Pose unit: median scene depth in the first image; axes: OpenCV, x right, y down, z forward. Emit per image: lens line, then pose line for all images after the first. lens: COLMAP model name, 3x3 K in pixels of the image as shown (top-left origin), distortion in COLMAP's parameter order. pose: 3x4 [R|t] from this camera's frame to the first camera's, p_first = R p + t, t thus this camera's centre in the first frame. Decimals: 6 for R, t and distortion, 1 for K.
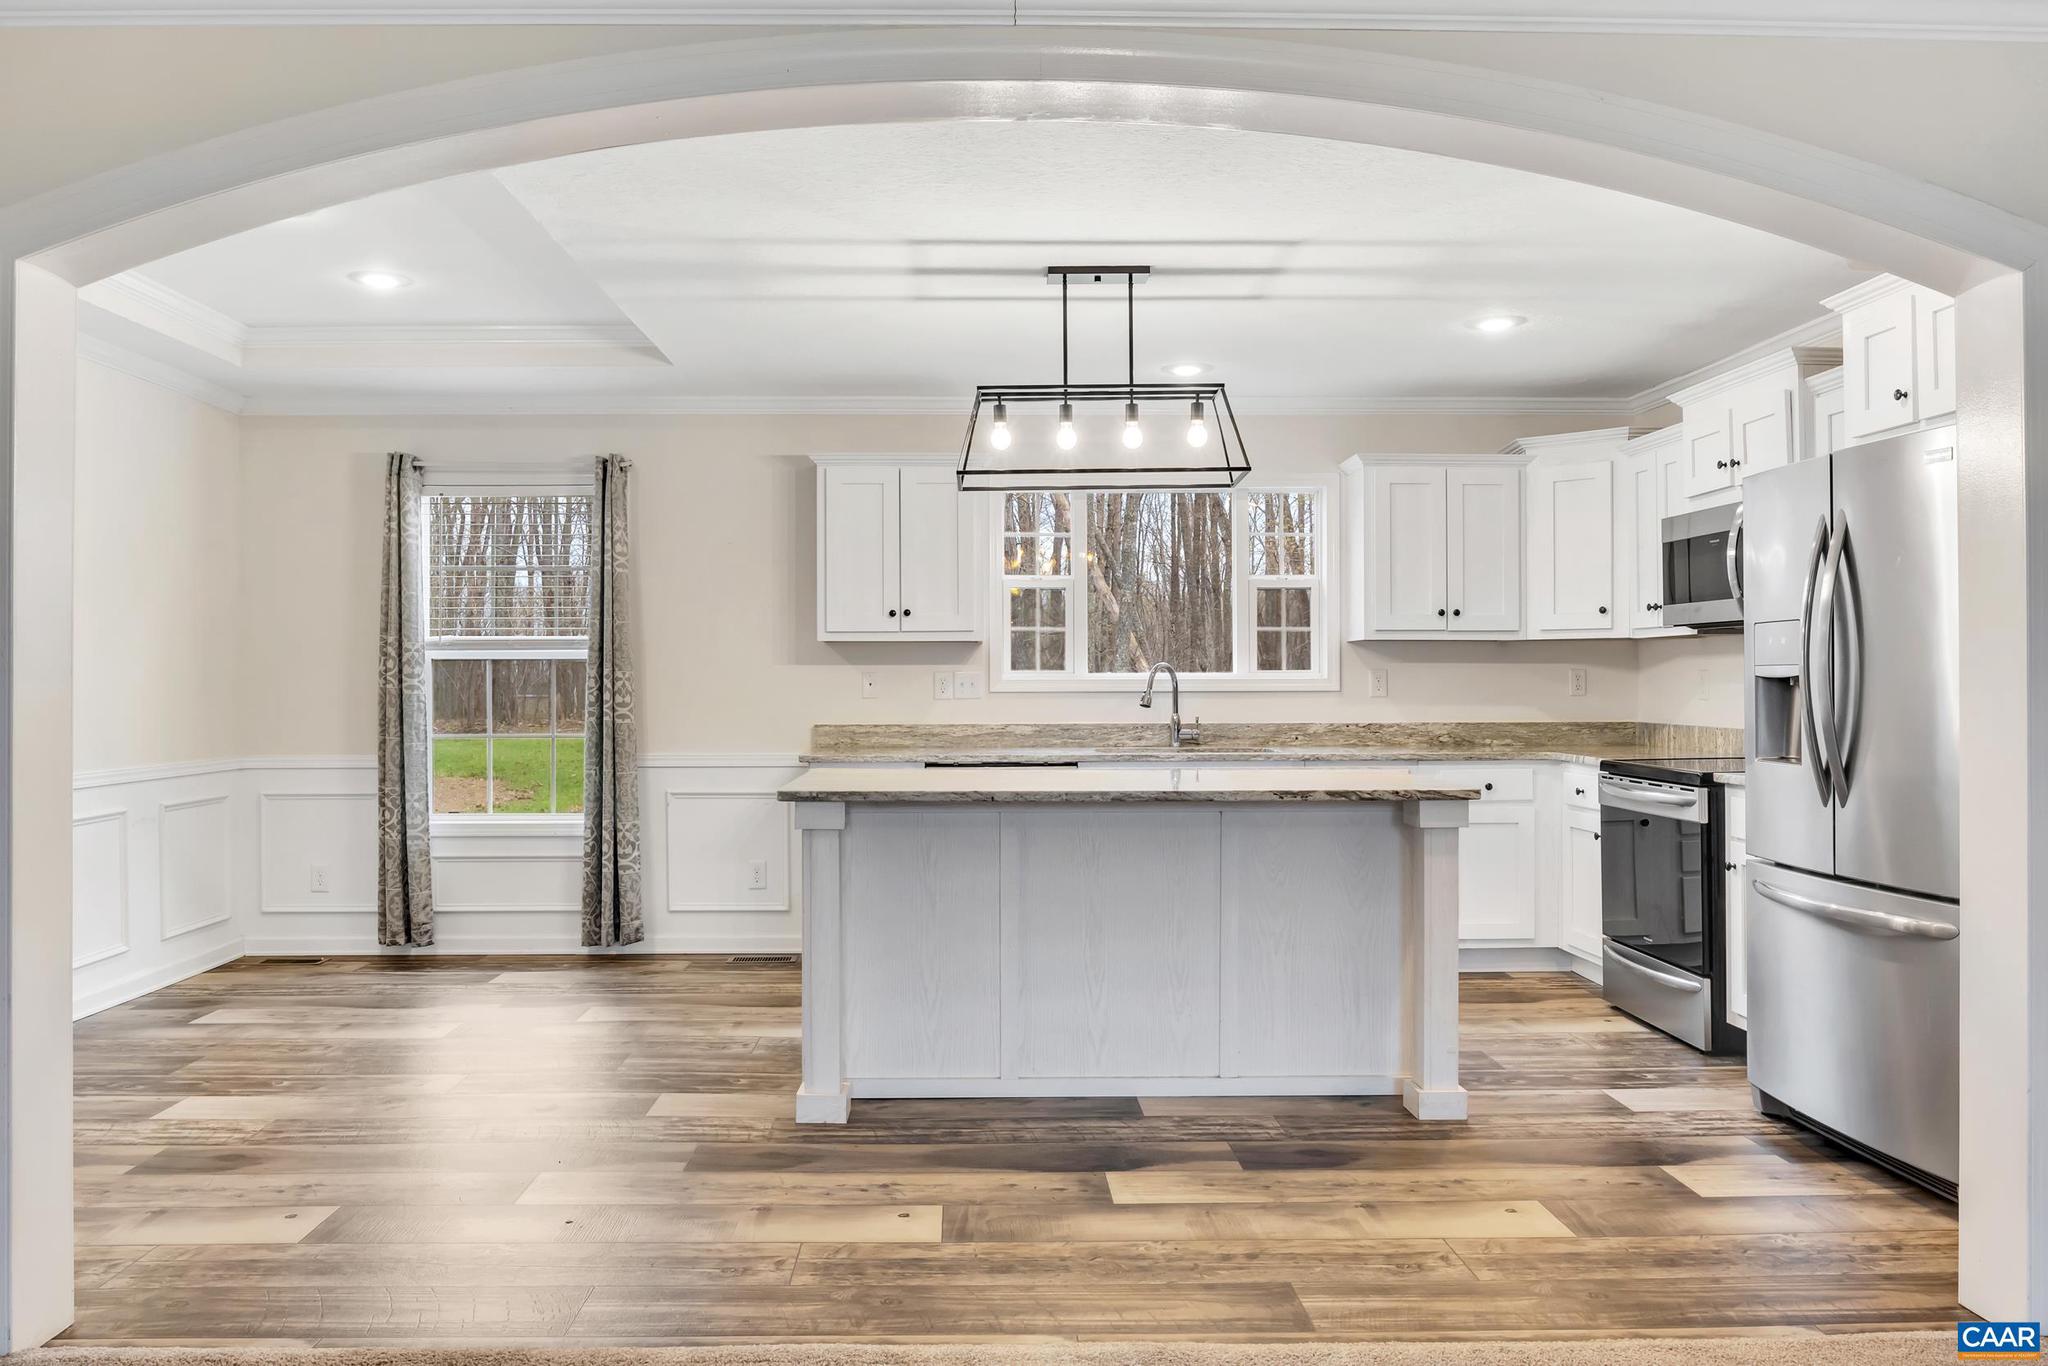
lens RADIAL K [[1459.4, 0, 975.5], [0, 1459.4, 693.8], [0, 0, 1]] dist [-0.028373, -0.000110]
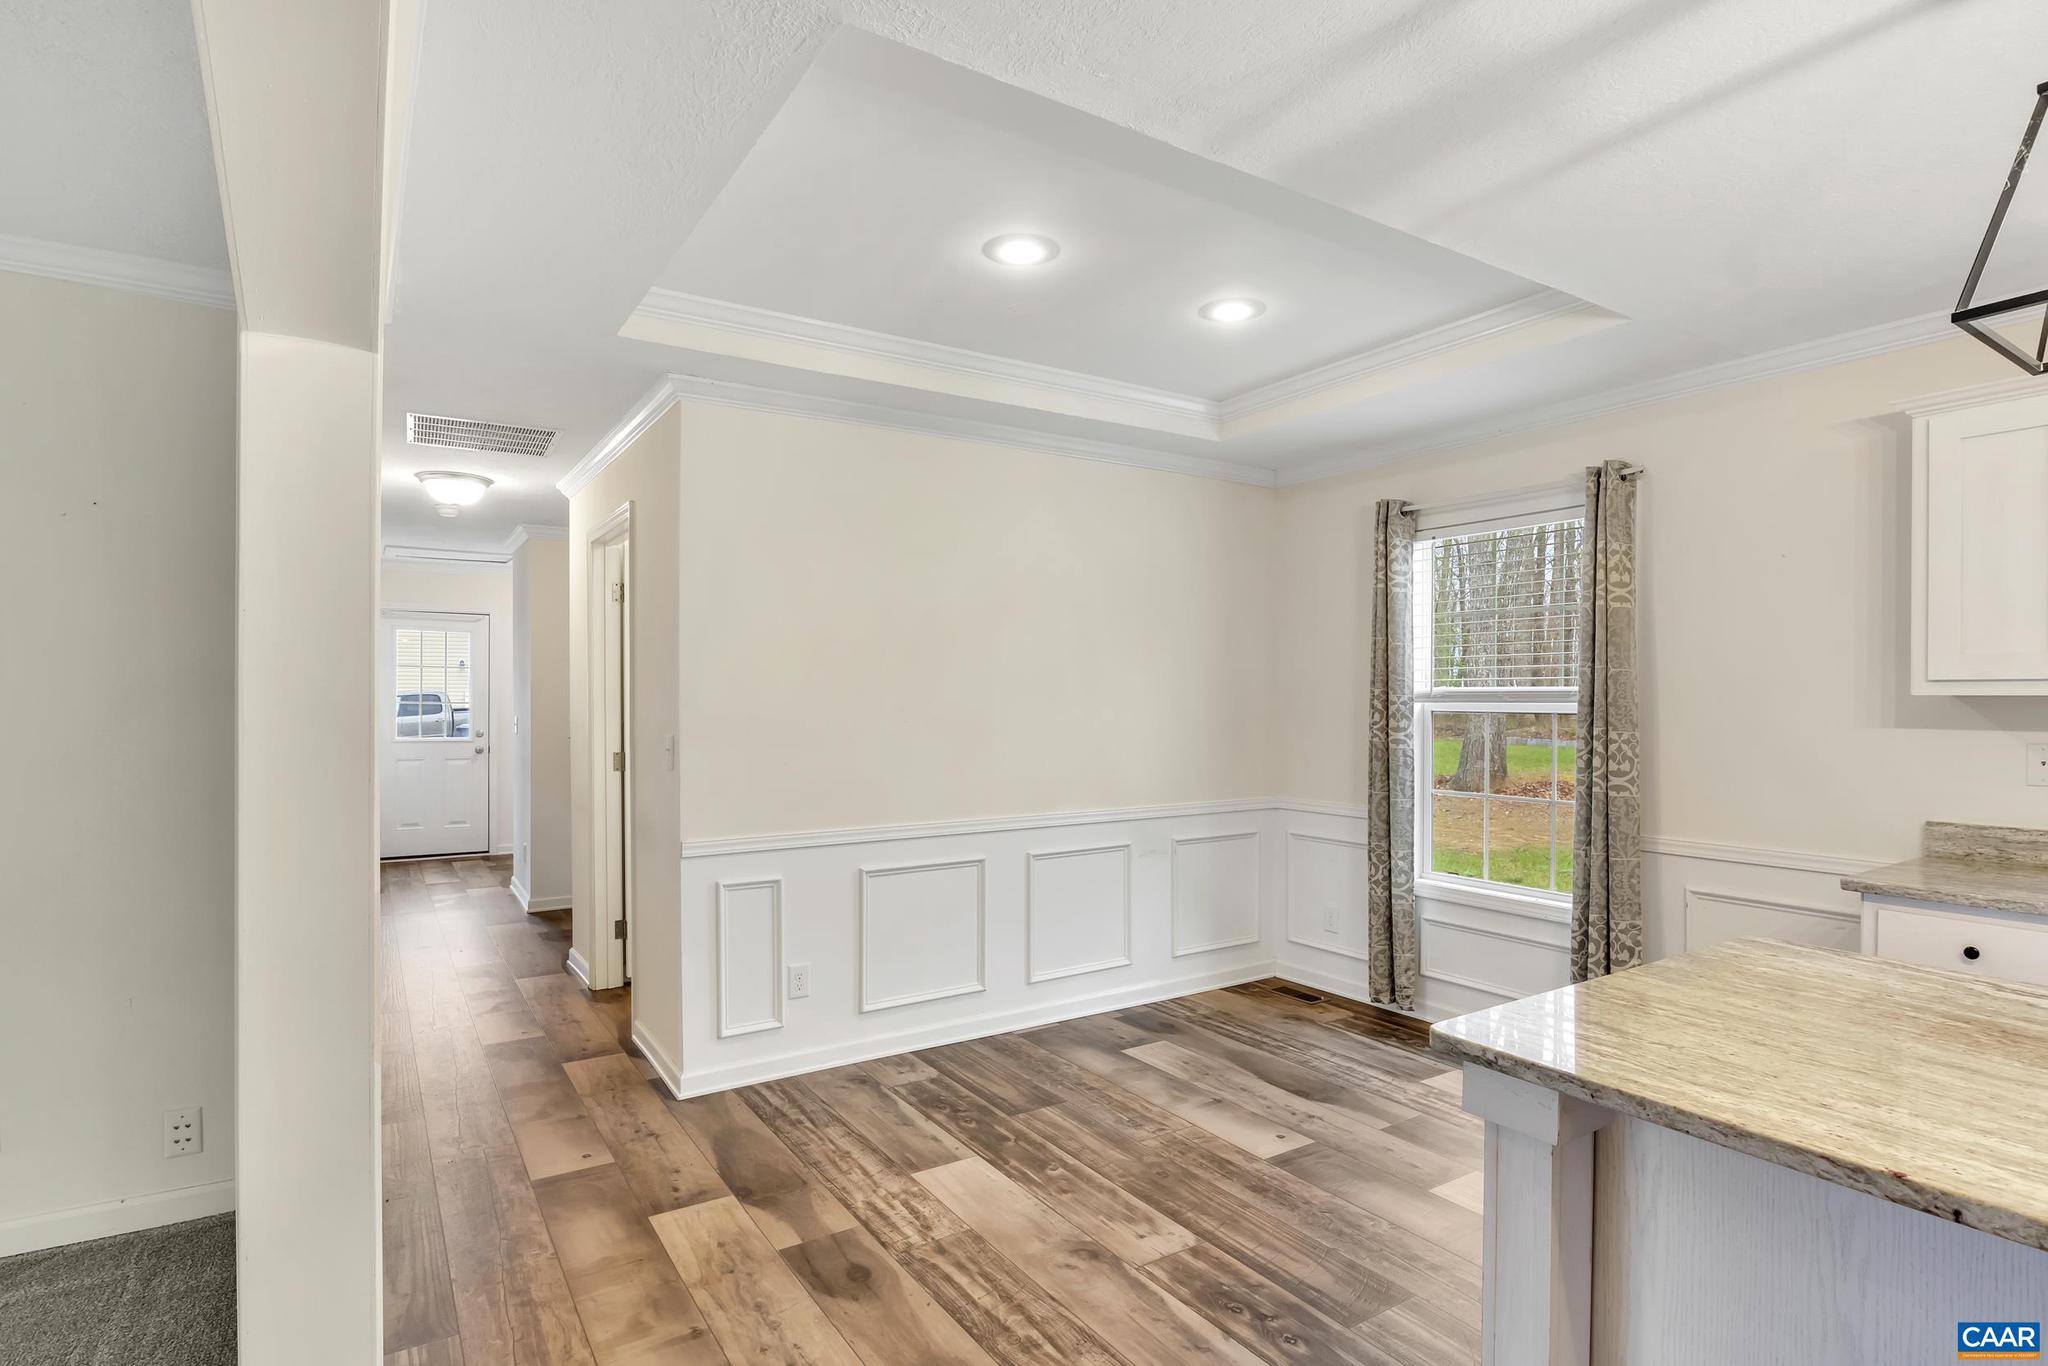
lens RADIAL K [[1014.3, 0, 1064.4], [0, 1014.3, 706.6], [0, 0, 1]] dist [-0.013744, 0.000031]
pose [[0.547265, 0.010392, -0.836895, 0.054174], [-0.013816, 0.999899, 0.003382, -0.026688], [0.836845, 0.009712, 0.547353, 0.444300]]
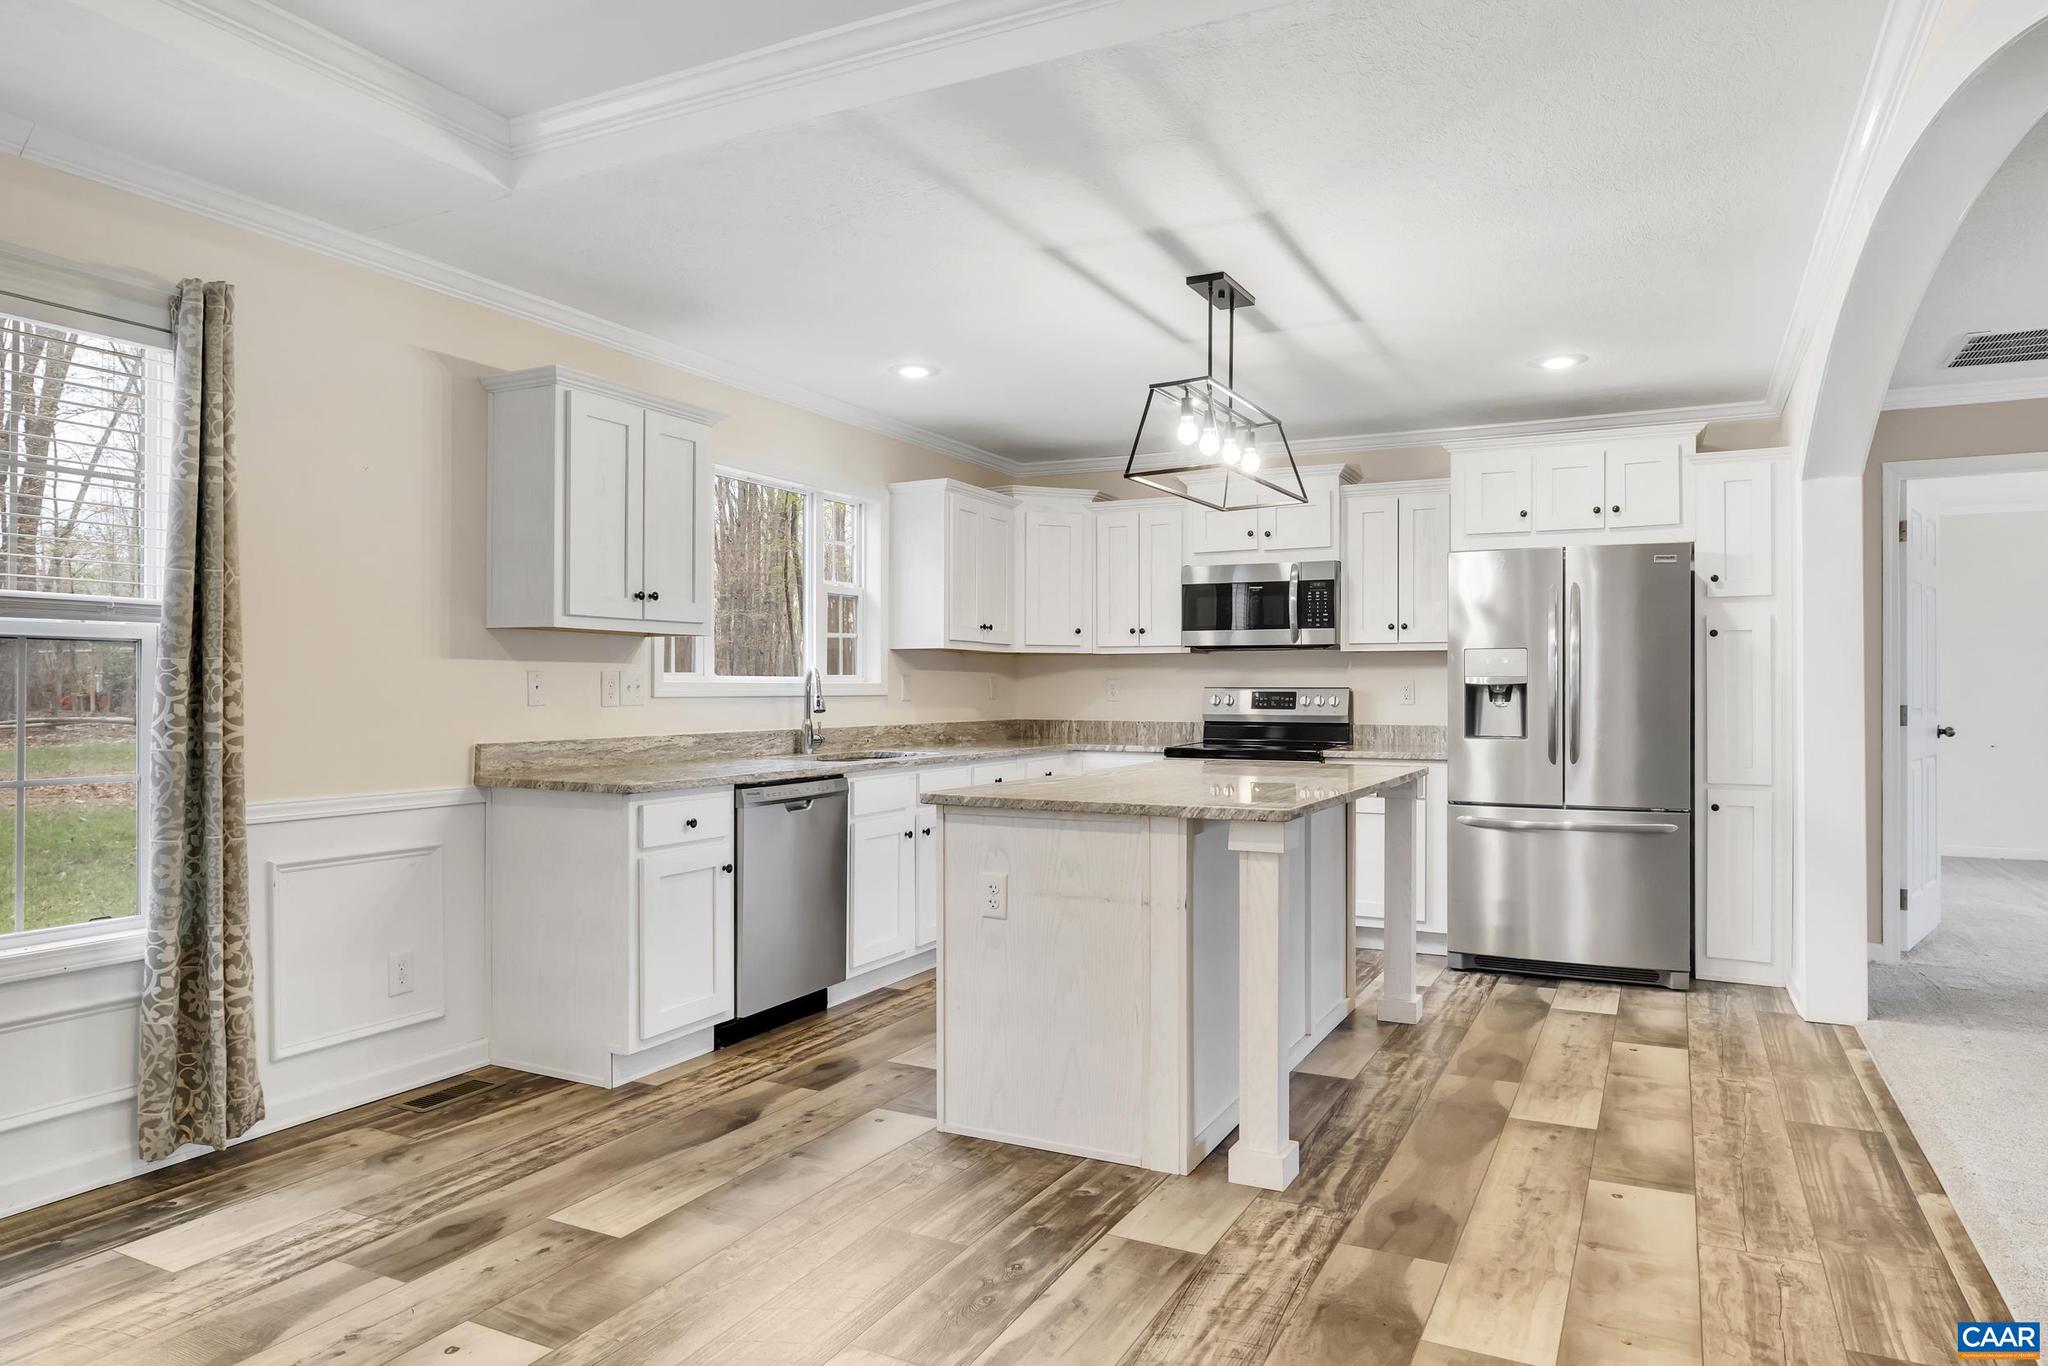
lens RADIAL K [[1303.5, 0, 1036.6], [0, 1303.5, 674.1], [0, 0, 1]] dist [-0.015836, 0.001011]
pose [[0.470104, 0.011197, 0.882540, -0.545346], [-0.001060, 0.999926, -0.012122, -0.005809], [-0.882610, 0.004763, 0.470081, 0.466569]]
